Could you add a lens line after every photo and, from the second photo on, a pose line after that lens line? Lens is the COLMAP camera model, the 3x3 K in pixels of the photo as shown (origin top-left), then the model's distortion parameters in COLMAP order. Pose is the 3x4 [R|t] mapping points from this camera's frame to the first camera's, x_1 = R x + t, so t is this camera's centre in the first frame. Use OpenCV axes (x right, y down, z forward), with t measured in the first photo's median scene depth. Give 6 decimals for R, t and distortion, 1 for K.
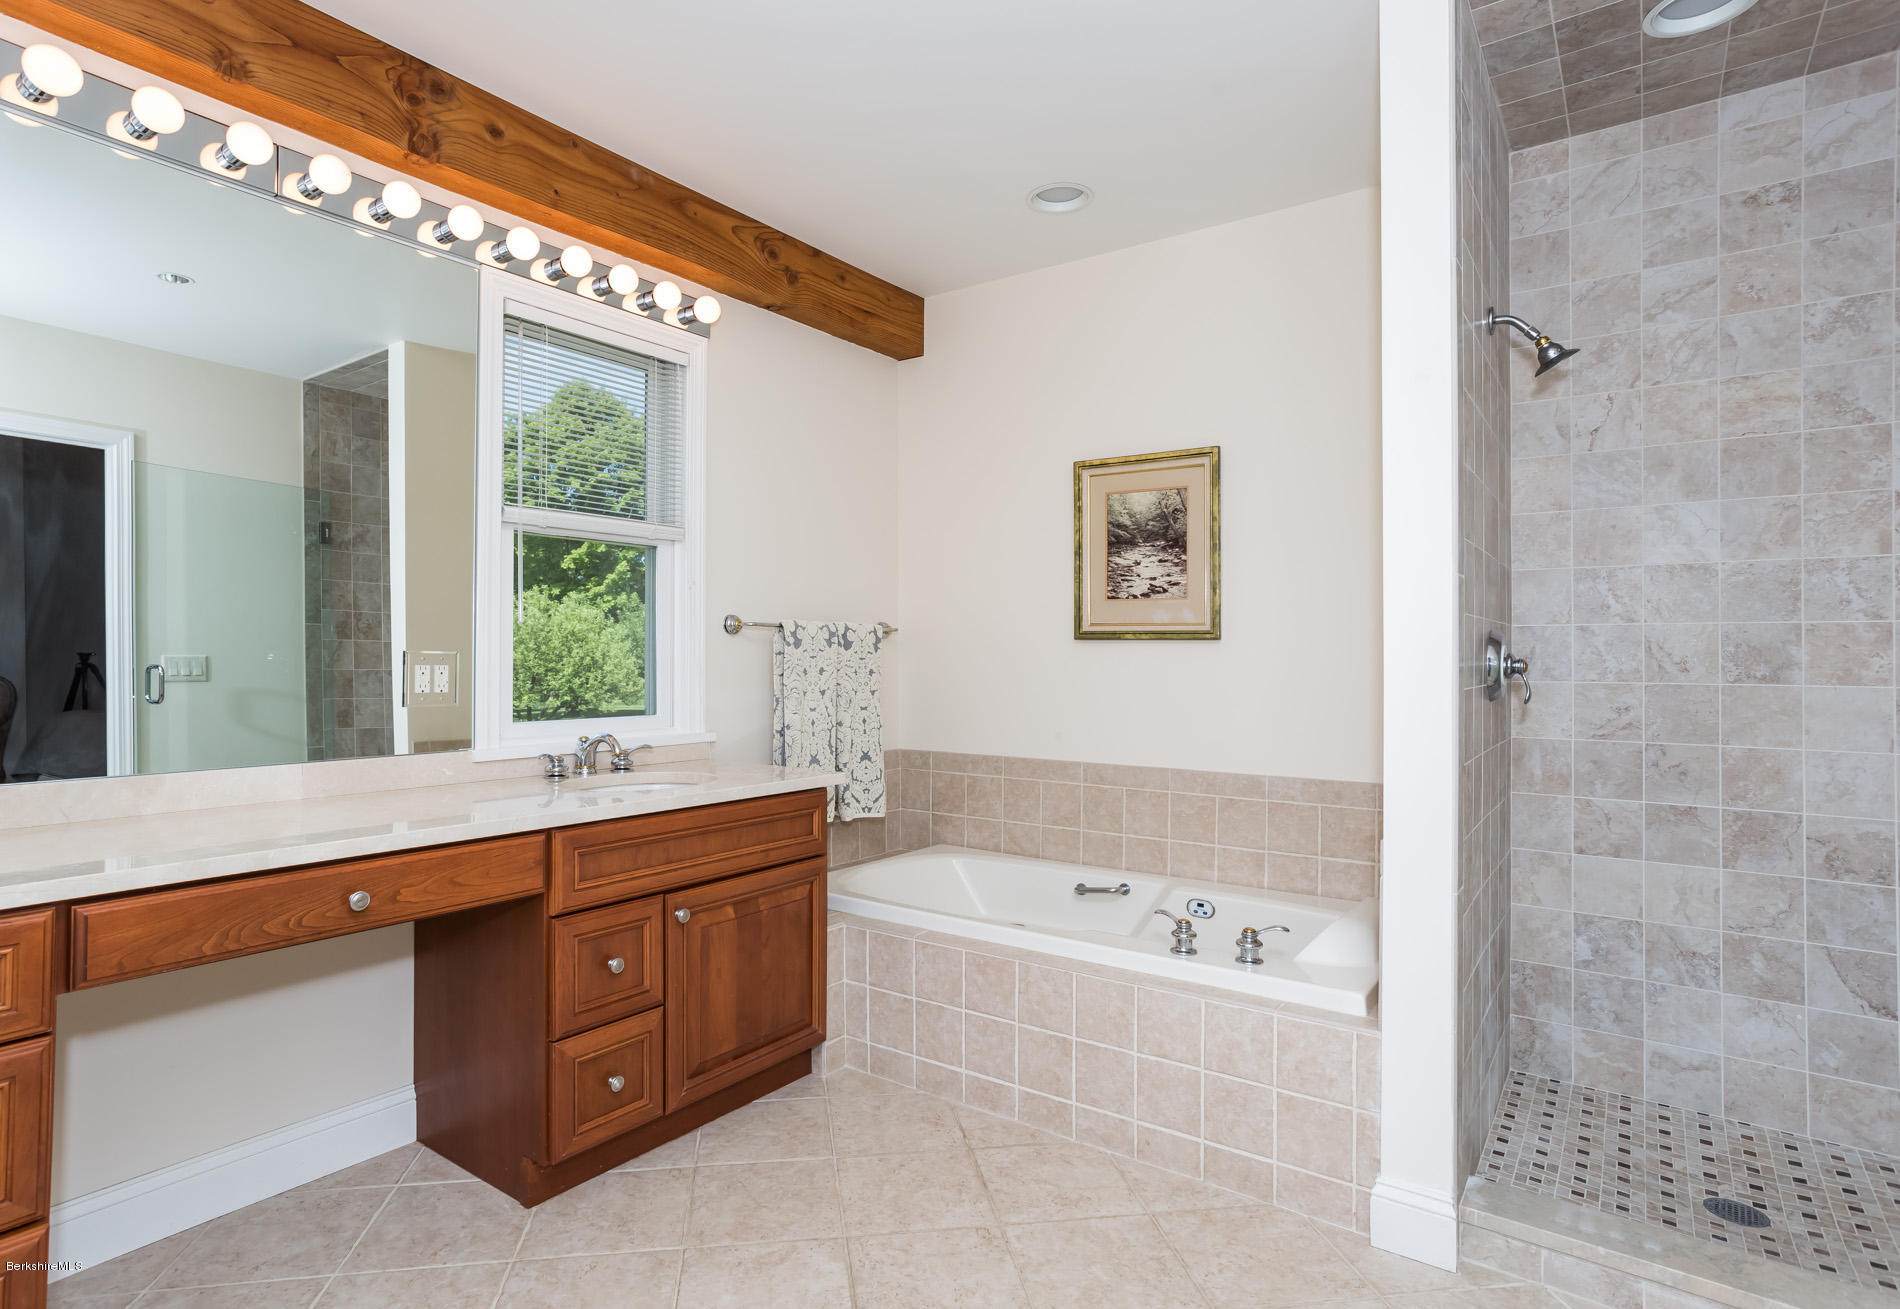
lens RADIAL K [[966.7, 0, 950.0], [0, 966.7, 654.5], [0, 0, 1]] dist [-0.001274, 0.000178]
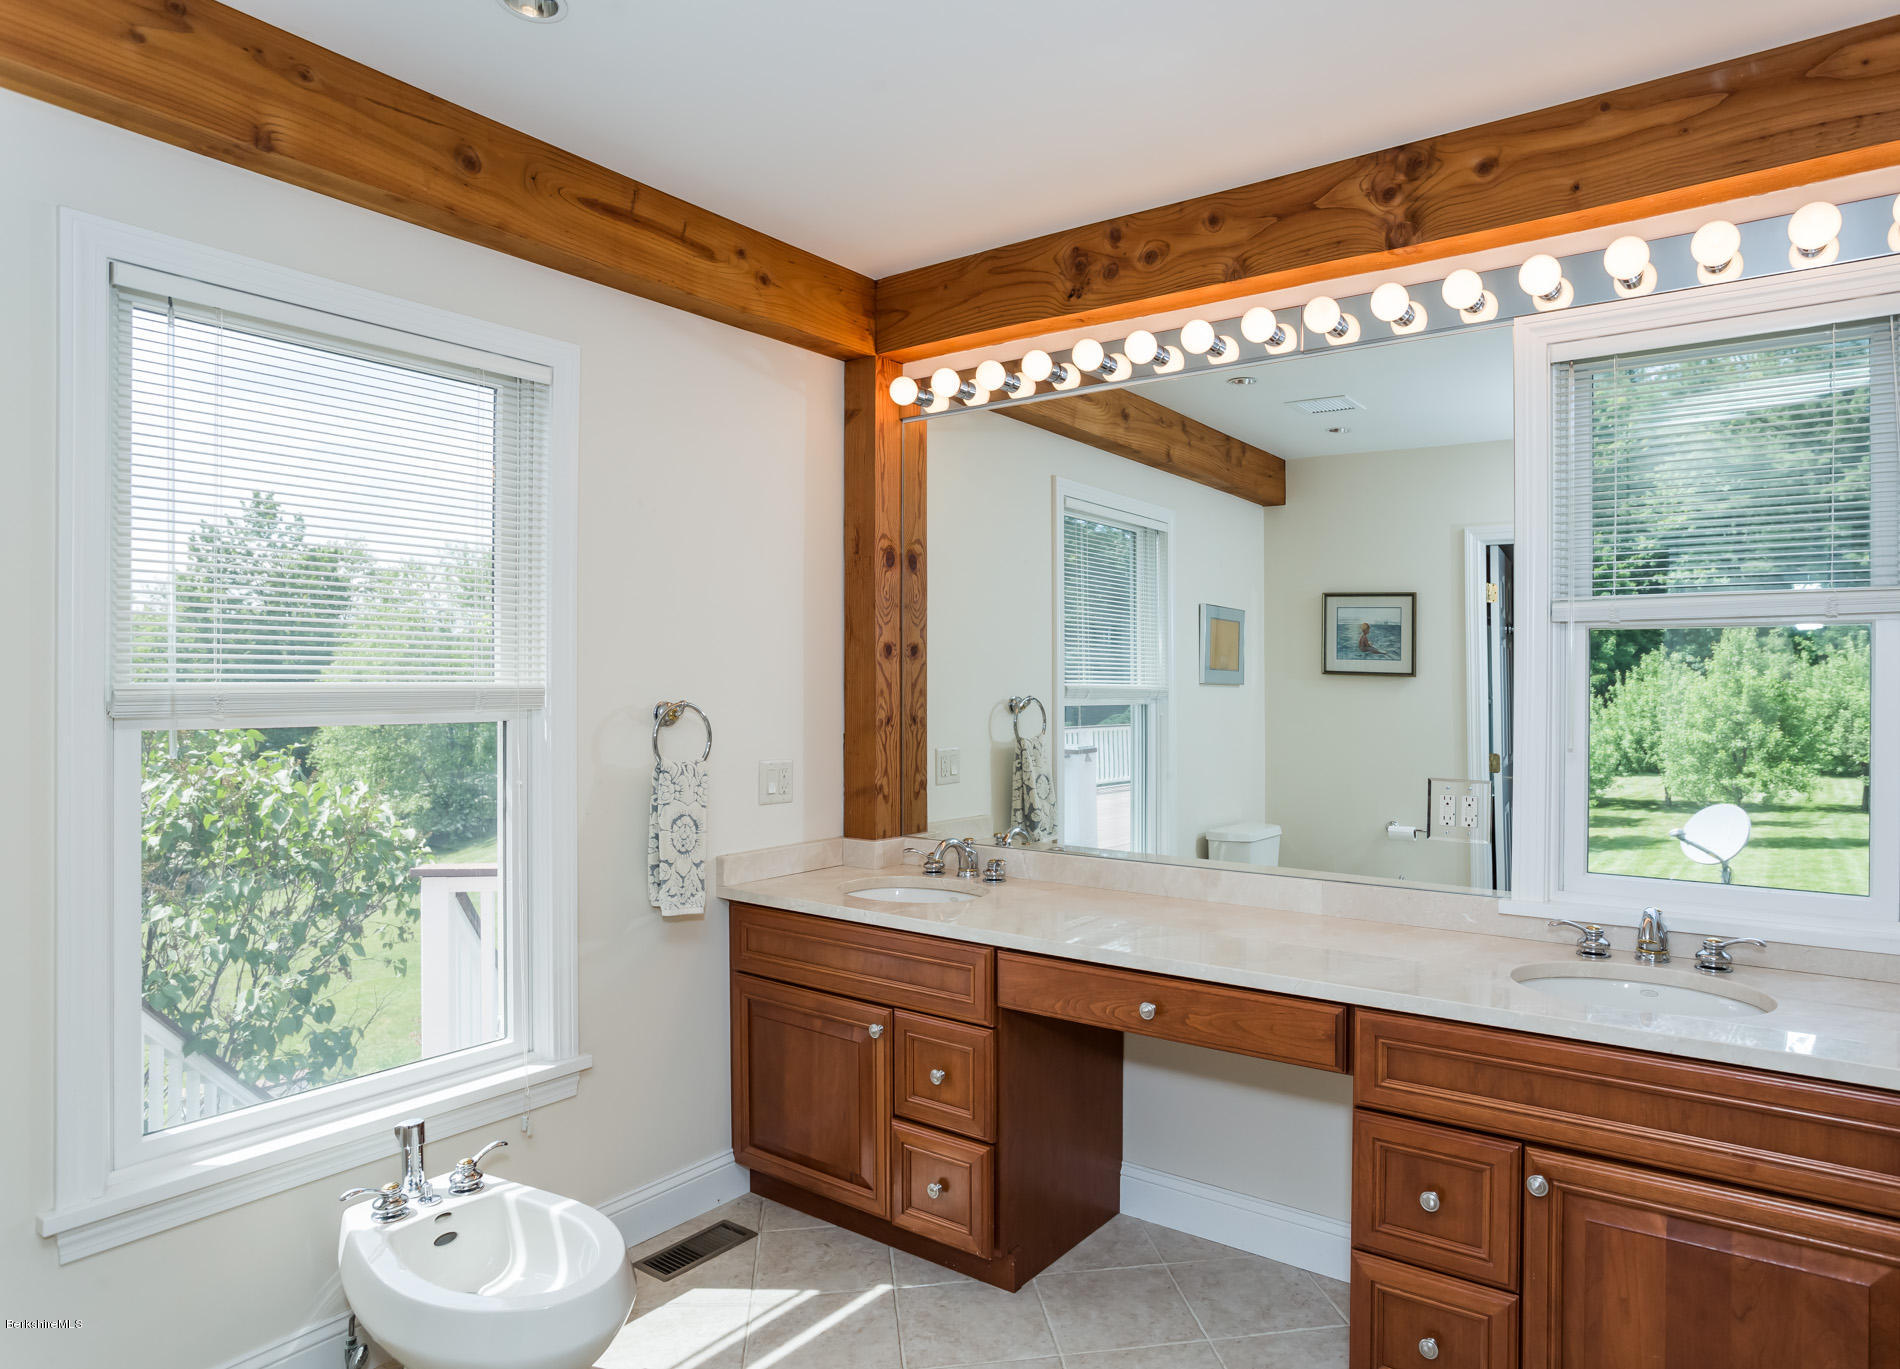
lens RADIAL K [[1173.7, 0, 950.0], [0, 1173.7, 684.5], [0, 0, 1]] dist [-0.023993, -0.000741]
pose [[-0.011005, 0.007844, -0.999909, 0.558653], [0.002942, 0.999965, 0.007812, -0.103123], [0.999935, -0.002856, -0.011028, 0.557977]]
